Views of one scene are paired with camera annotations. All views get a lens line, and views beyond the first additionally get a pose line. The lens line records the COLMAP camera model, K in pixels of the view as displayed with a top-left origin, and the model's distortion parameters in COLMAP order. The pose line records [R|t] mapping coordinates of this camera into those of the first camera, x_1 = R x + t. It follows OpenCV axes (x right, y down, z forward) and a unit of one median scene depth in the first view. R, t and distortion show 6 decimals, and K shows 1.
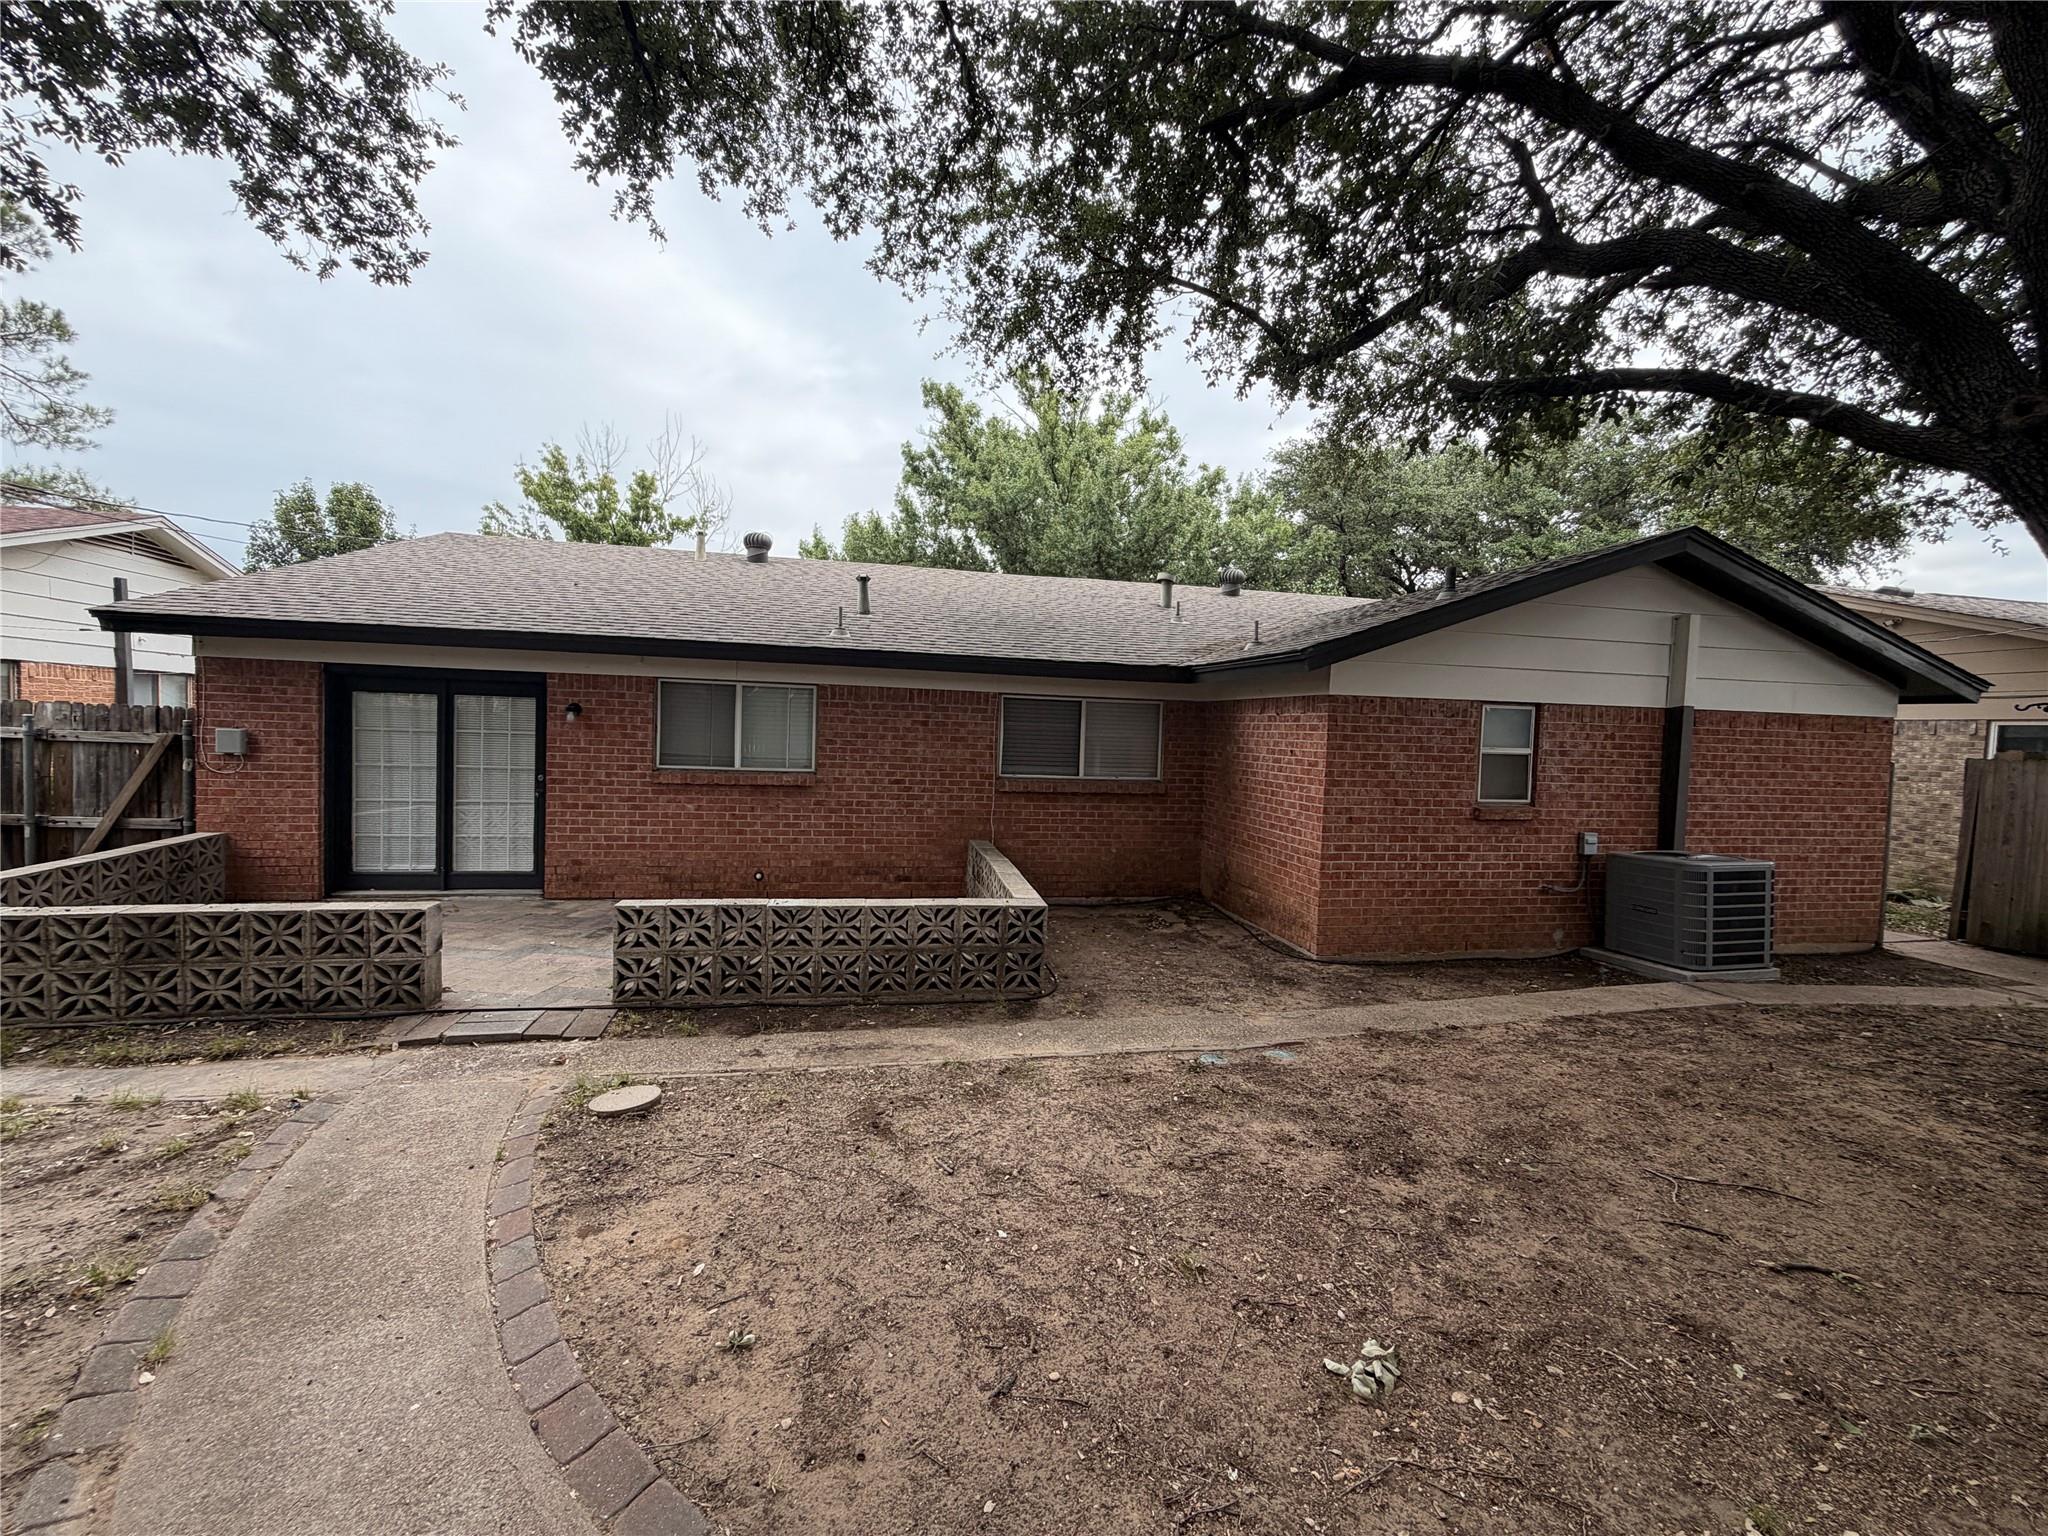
lens RADIAL K [[820.9, 0, 1021.7], [0, 820.9, 765.8], [0, 0, 1]] dist [-0.002612, 0.000413]
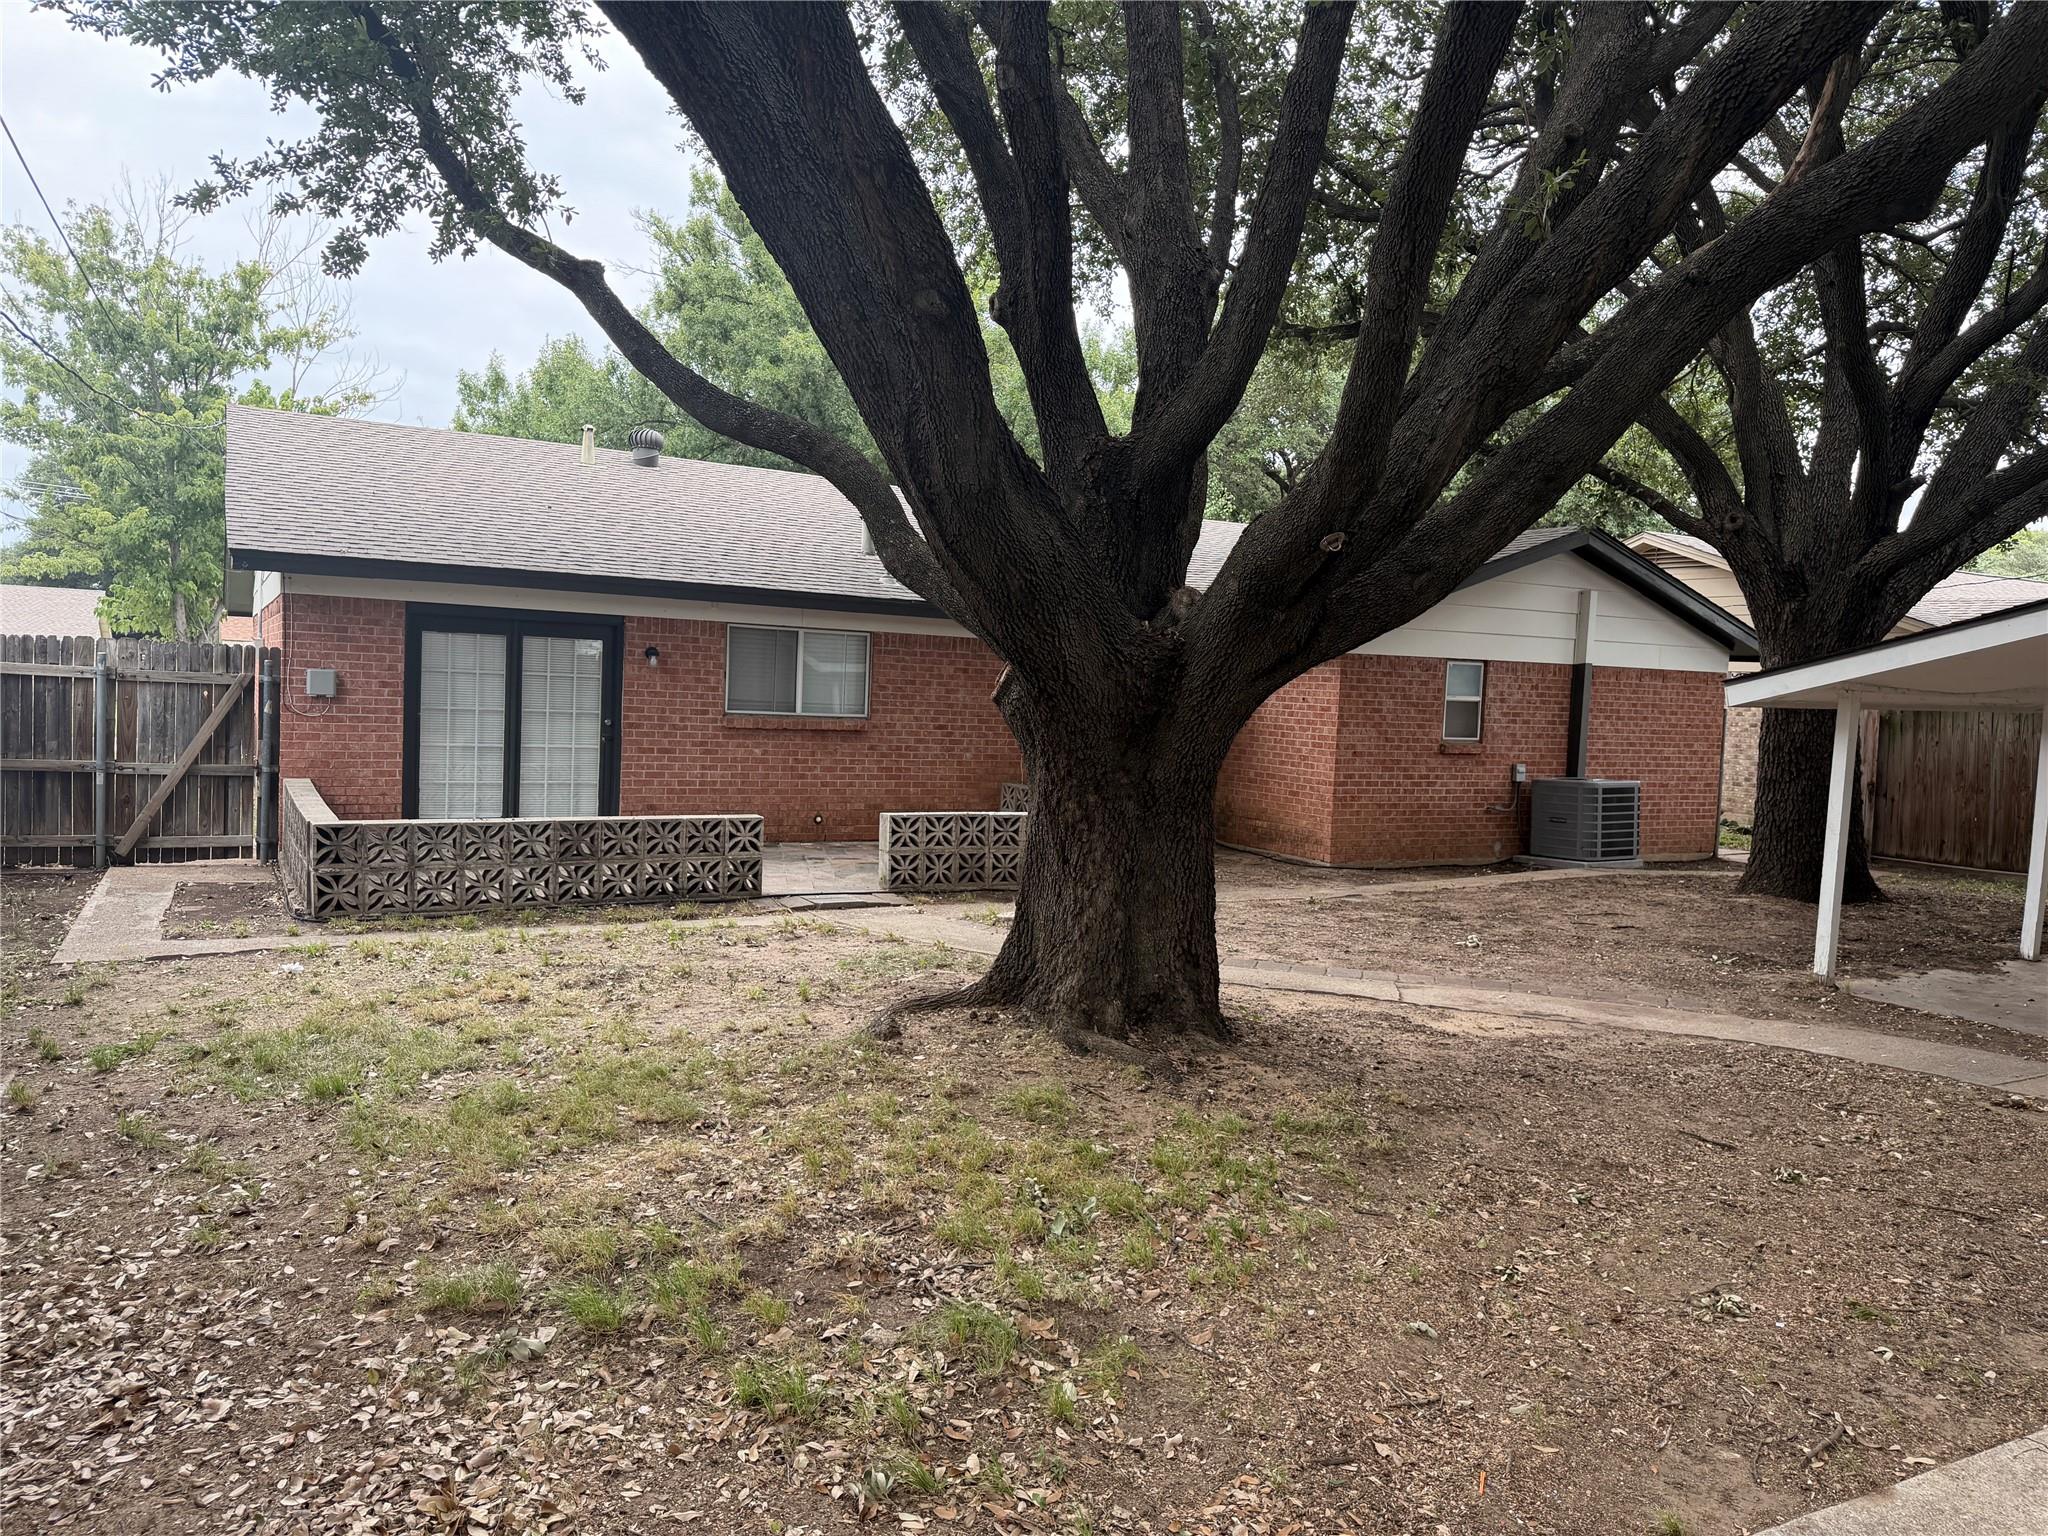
lens RADIAL K [[1442.5, 0, 1022.8], [0, 1442.5, 770.3], [0, 0, 1]] dist [0.067884, -0.000785]
pose [[0.953336, -0.011244, 0.301701, -0.703808], [0.001772, 0.999497, 0.031651, 0.019625], [-0.301905, -0.029639, 0.952877, -0.890598]]
